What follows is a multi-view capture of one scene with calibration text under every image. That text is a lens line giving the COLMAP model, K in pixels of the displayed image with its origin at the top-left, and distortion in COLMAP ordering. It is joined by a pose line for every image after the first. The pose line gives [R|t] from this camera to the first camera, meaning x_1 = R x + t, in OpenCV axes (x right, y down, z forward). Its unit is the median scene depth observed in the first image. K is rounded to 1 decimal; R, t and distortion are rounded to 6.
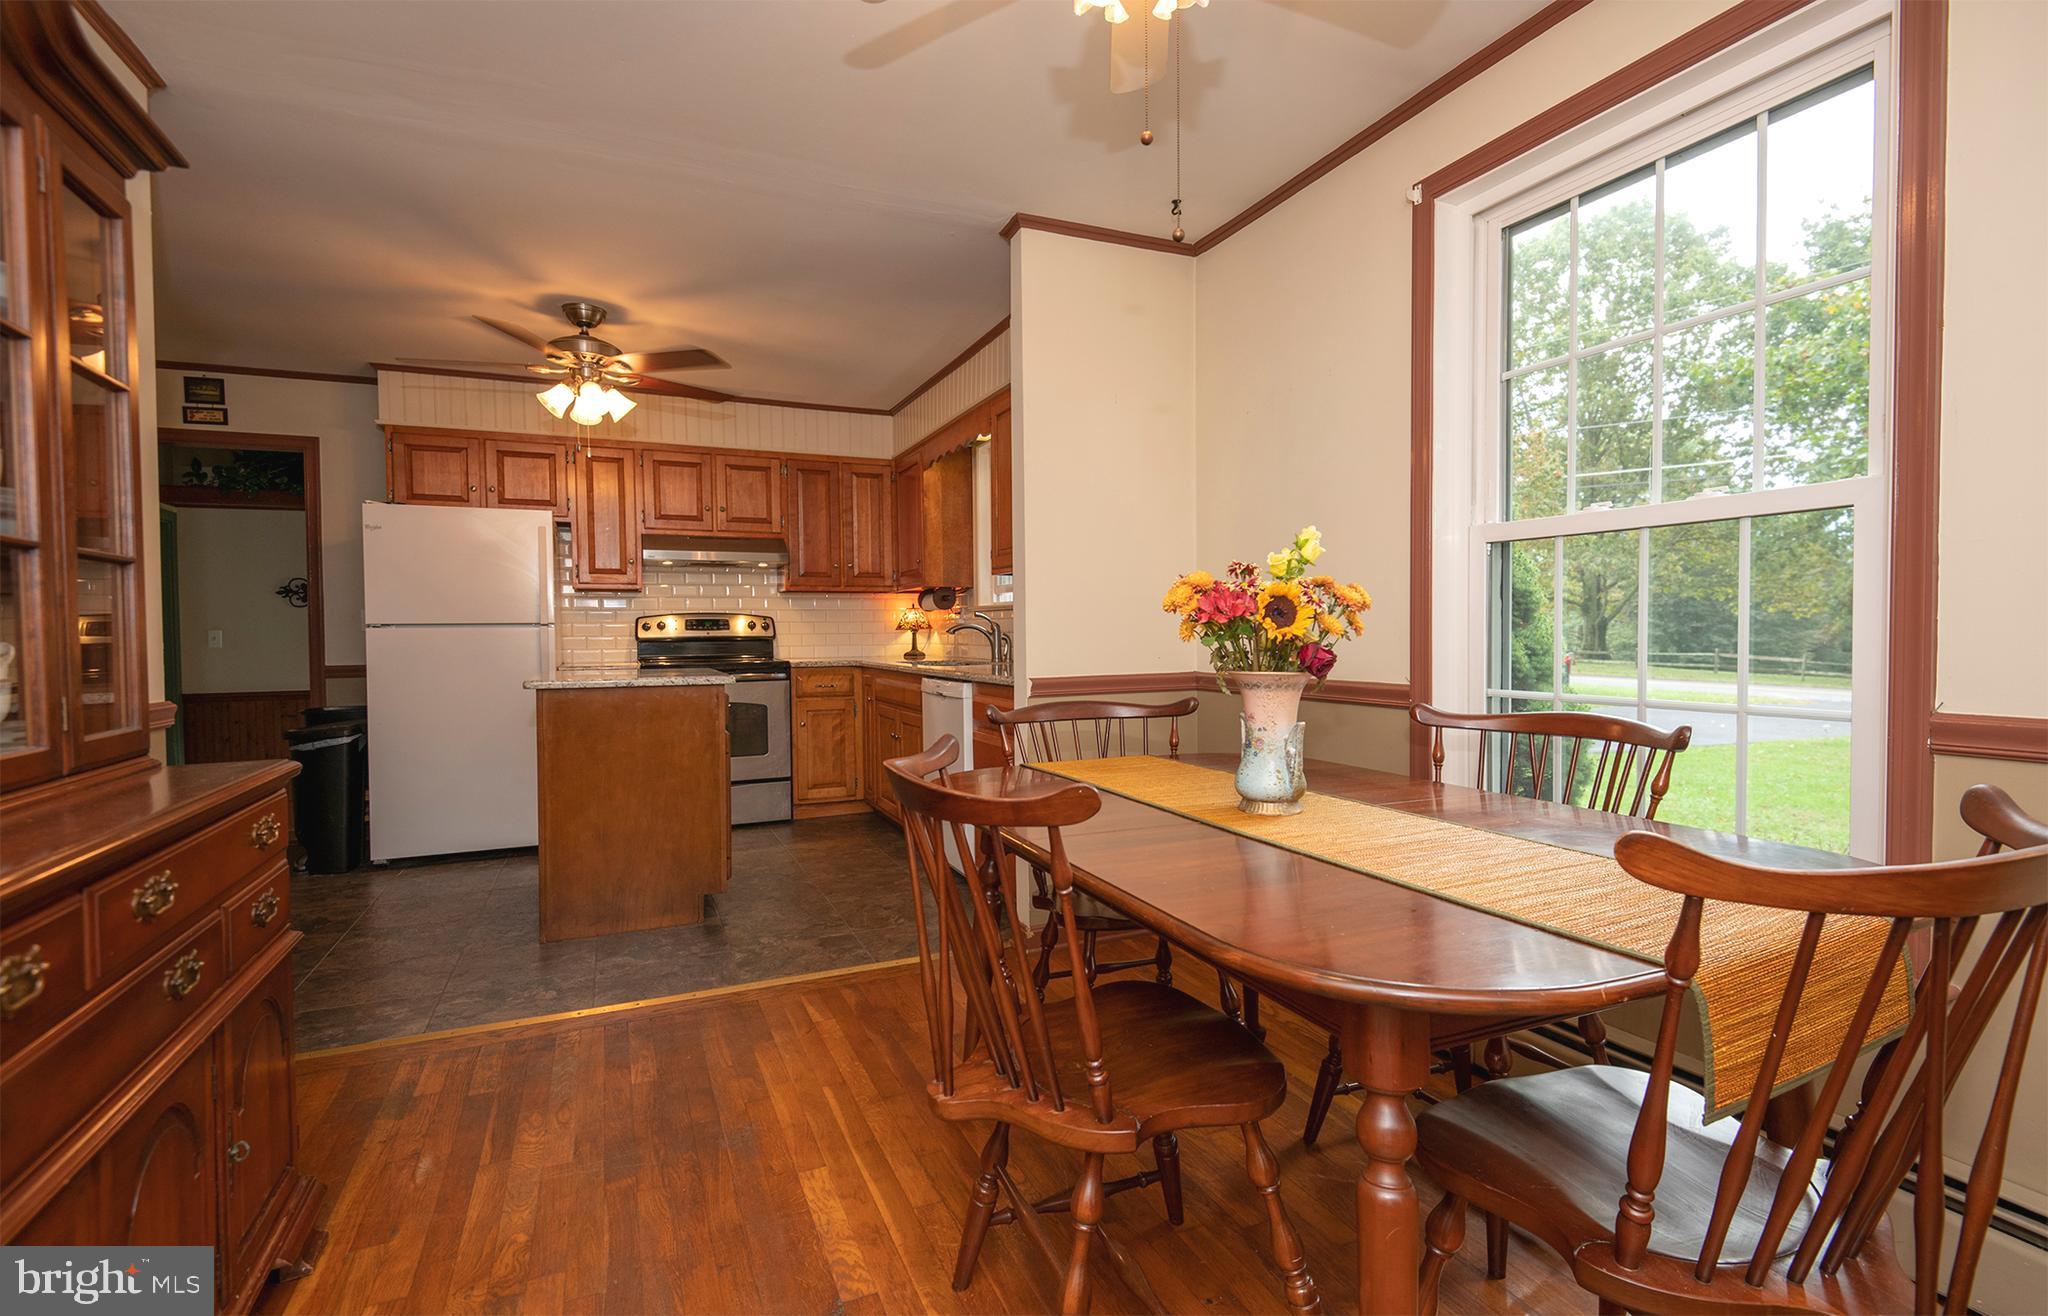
lens RADIAL K [[976.0, 0, 1070.6], [0, 976.0, 650.6], [0, 0, 1]] dist [0.016799, -0.002532]
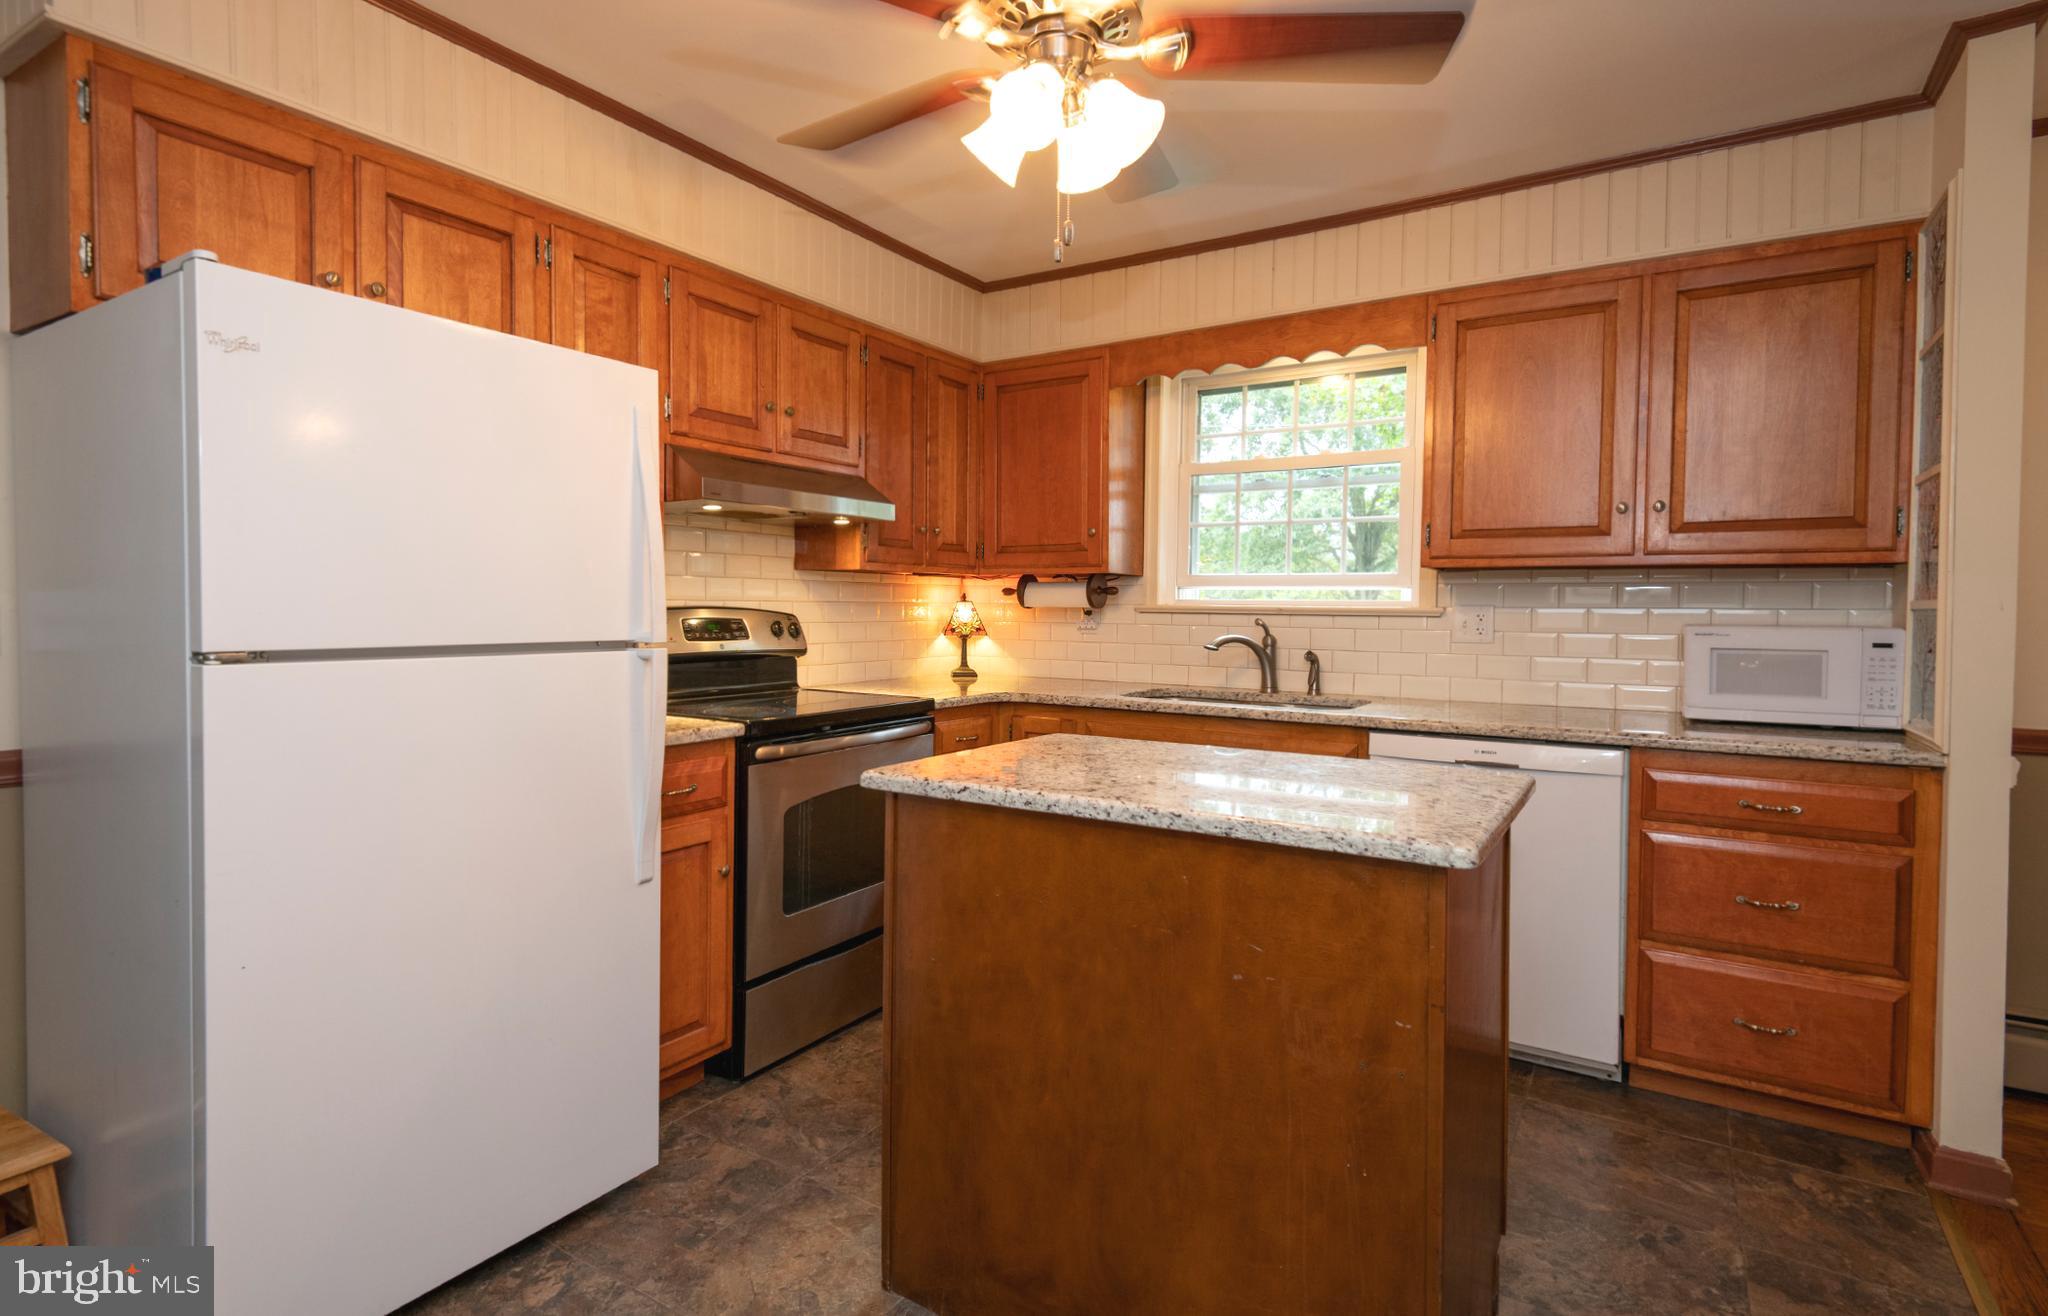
lens RADIAL K [[976.0, 0, 1028.7], [0, 976.0, 653.7], [0, 0, 1]] dist [0.016799, -0.002532]
pose [[0.845143, -0.013632, 0.534366, -0.520060], [0.001613, 0.999735, 0.022954, -0.026199], [-0.534538, -0.018537, 0.844941, 0.480013]]
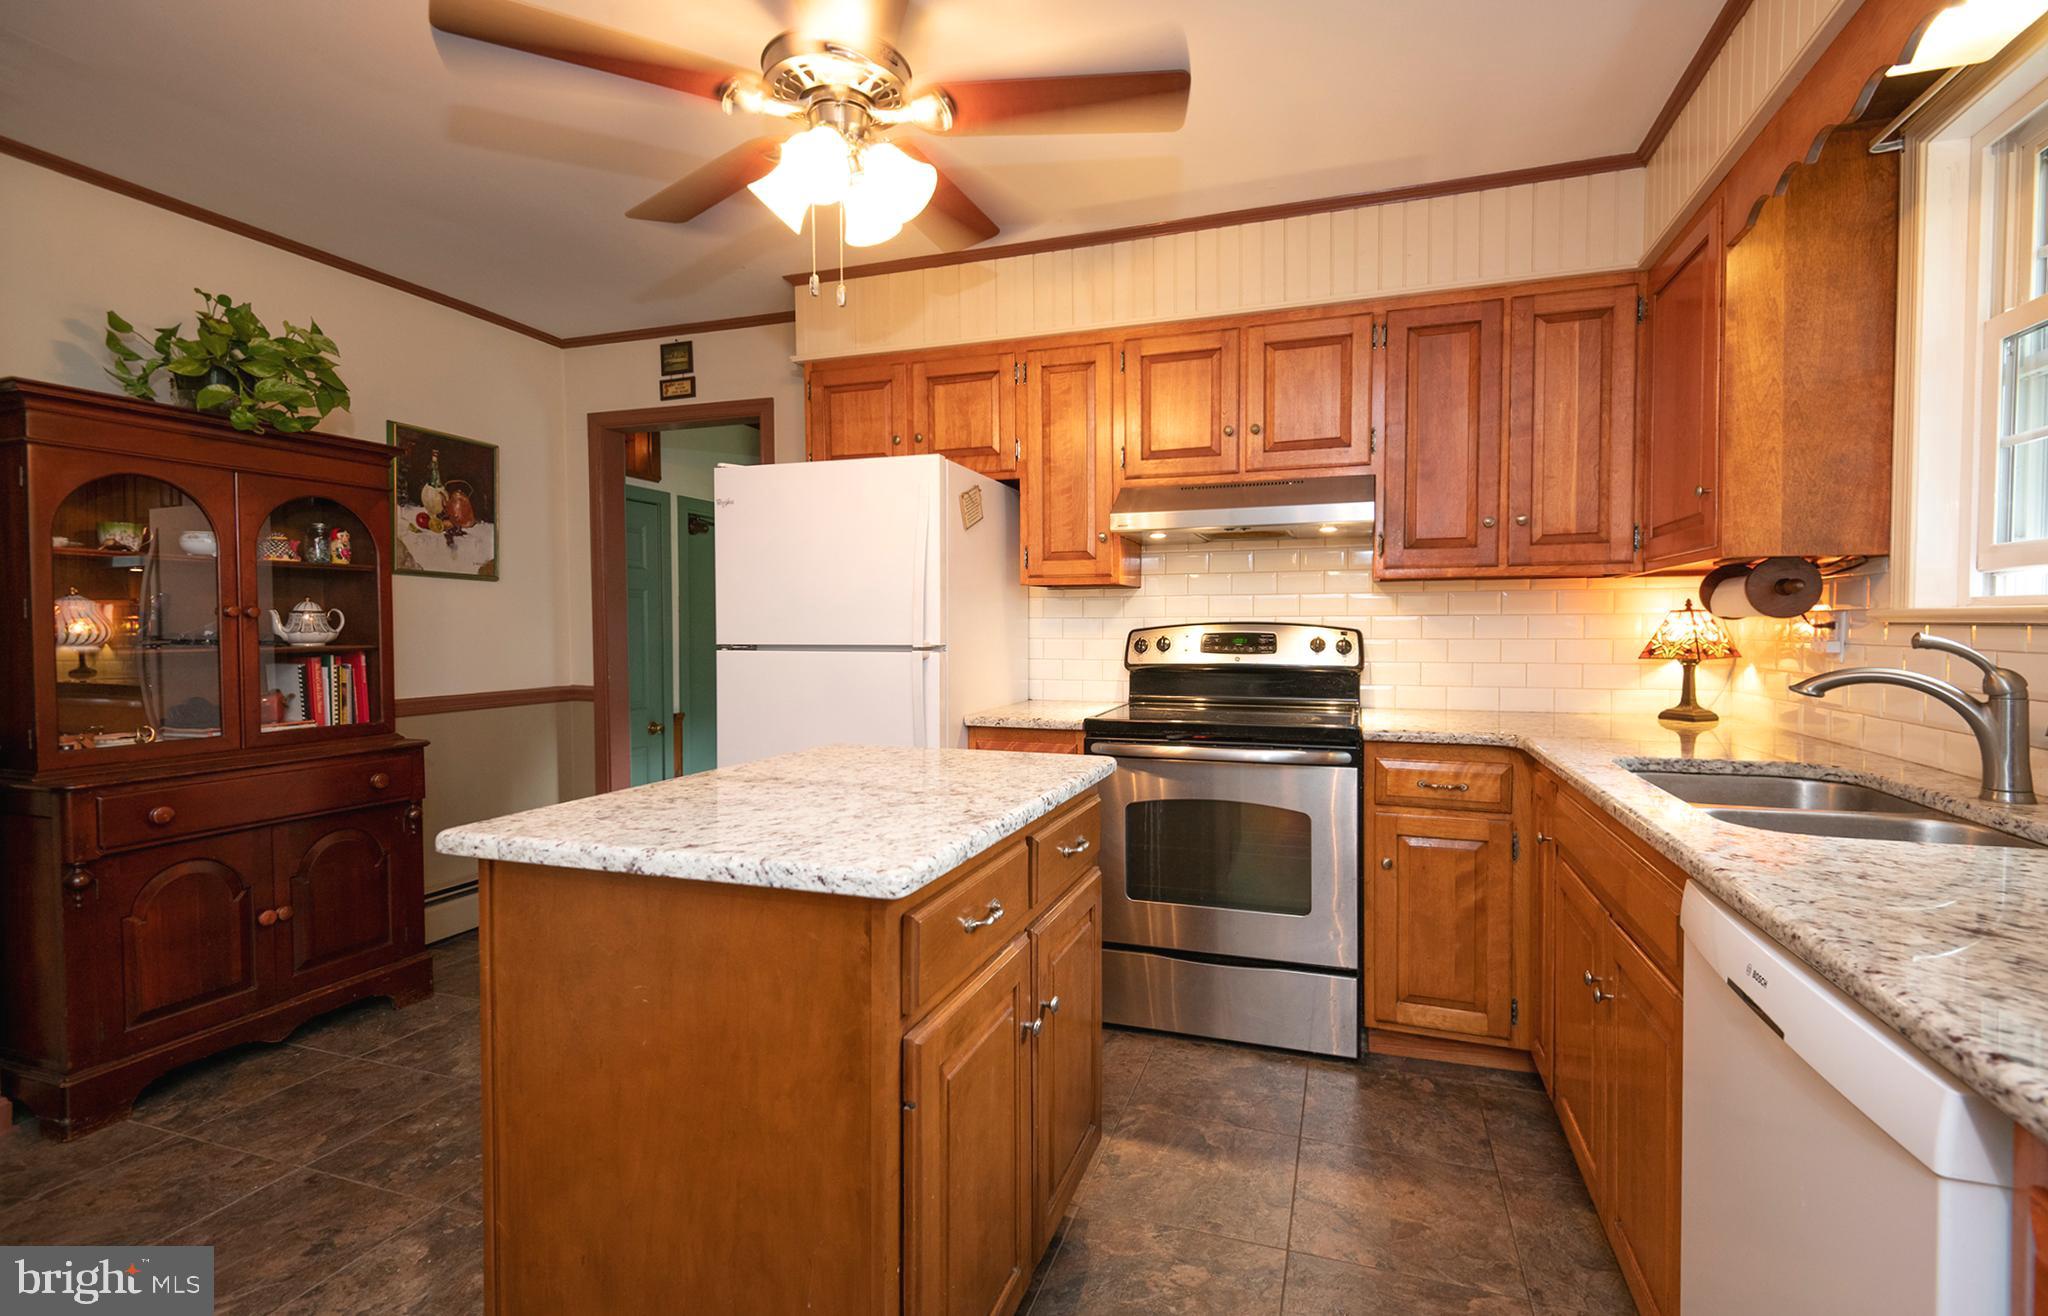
lens RADIAL K [[976.0, 0, 1010.1], [0, 976.0, 657.5], [0, 0, 1]] dist [0.016799, -0.002532]
pose [[0.710615, 0.029962, -0.702943, -0.073141], [-0.018347, 0.999542, 0.024057, -0.030001], [0.703342, -0.004198, 0.710839, 0.520515]]
